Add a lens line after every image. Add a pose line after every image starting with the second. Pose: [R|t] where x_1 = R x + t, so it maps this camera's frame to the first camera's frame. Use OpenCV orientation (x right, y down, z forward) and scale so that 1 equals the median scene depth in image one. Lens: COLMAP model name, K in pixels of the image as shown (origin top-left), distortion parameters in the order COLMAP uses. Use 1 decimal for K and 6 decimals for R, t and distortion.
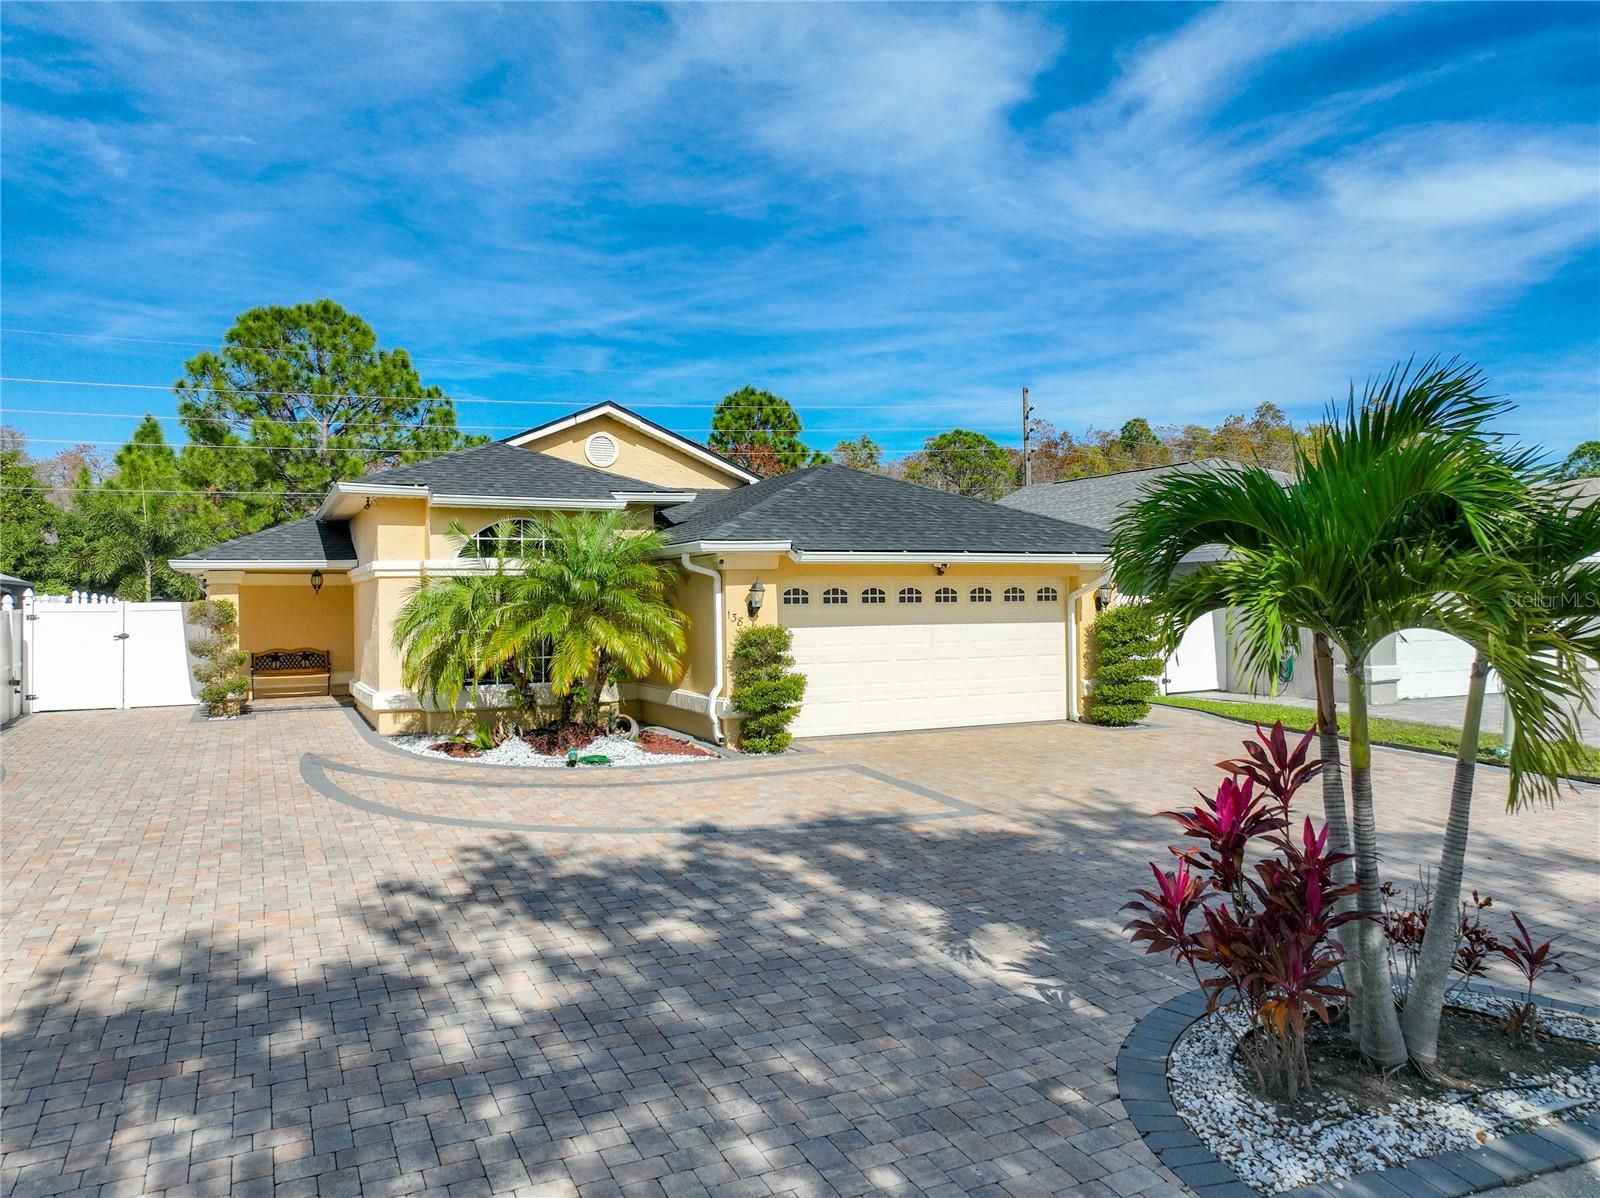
lens RADIAL K [[1161.1, 0, 851.1], [0, 1161.1, 452.5], [0, 0, 1]] dist [-0.001518, 0.008304]
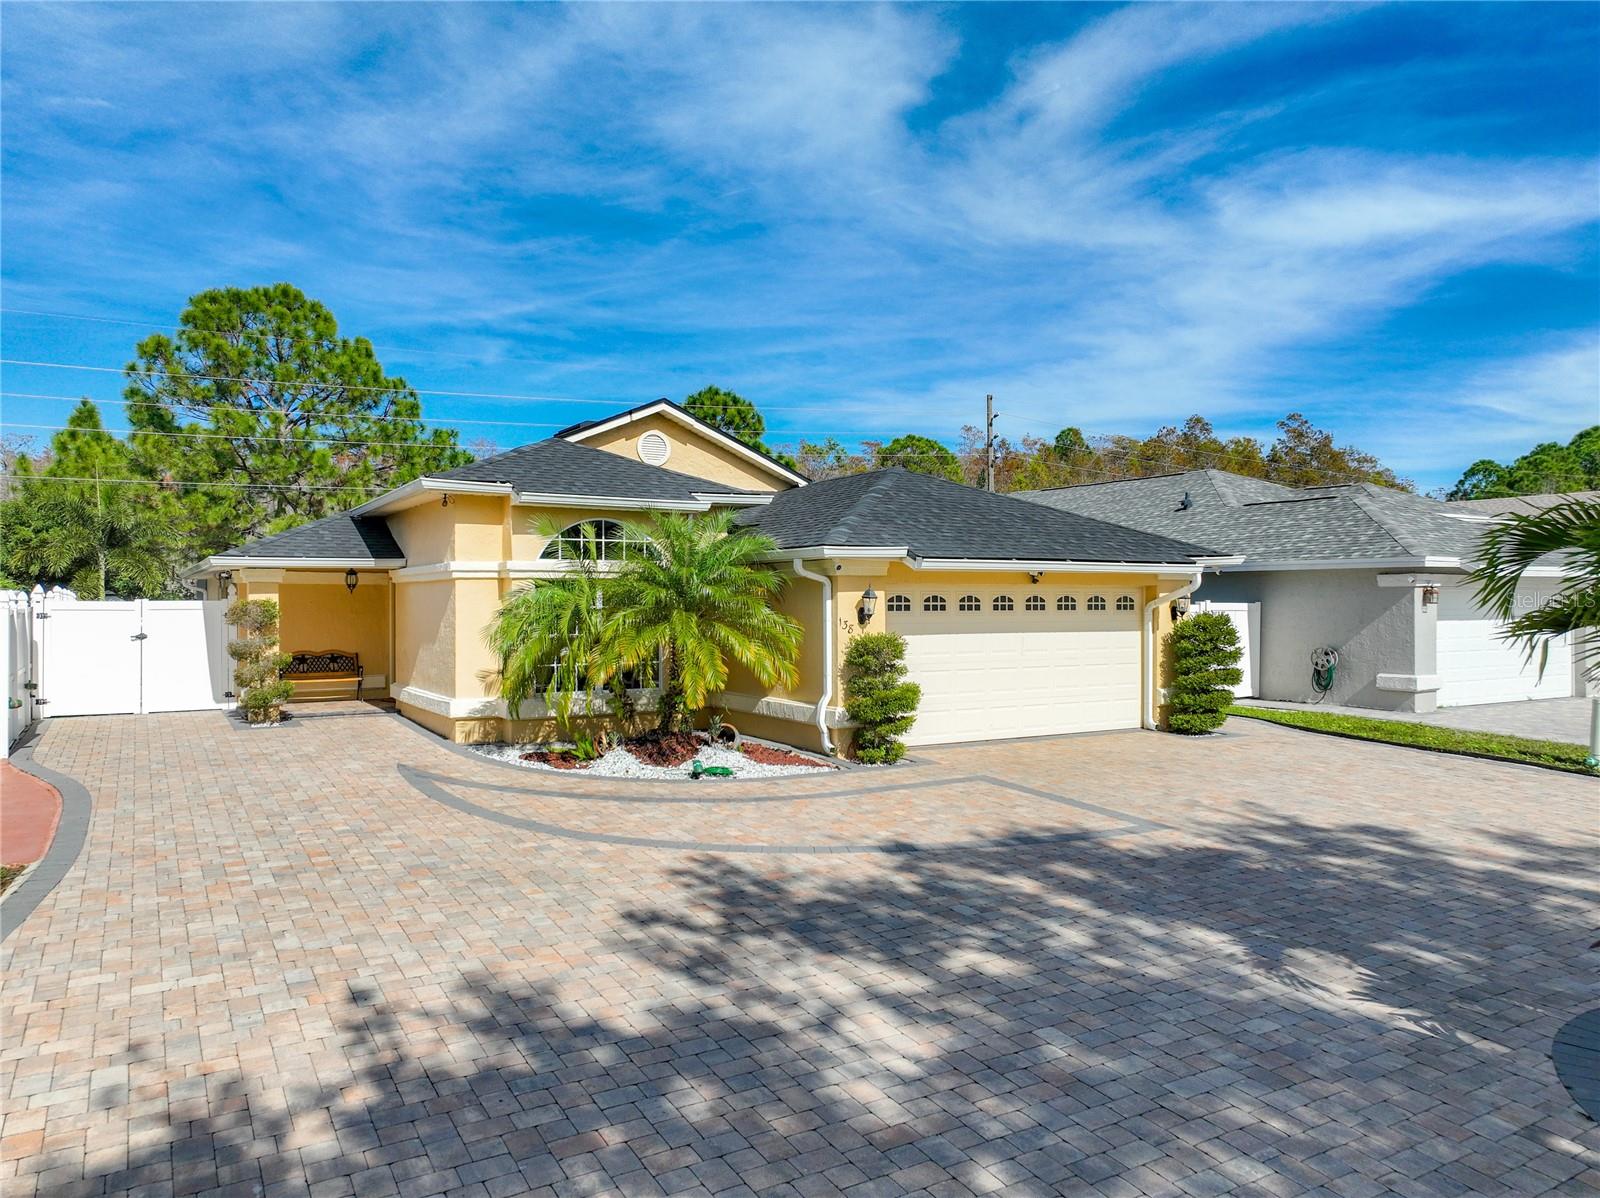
lens RADIAL K [[1143.7, 0, 837.5], [0, 1143.7, 540.4], [0, 0, 1]] dist [-0.000179, 0.006590]
pose [[0.995810, 0.015613, 0.090104, -0.163963], [-0.022368, 0.996973, 0.074457, 0.000646], [-0.088669, -0.076161, 0.993145, 0.050110]]
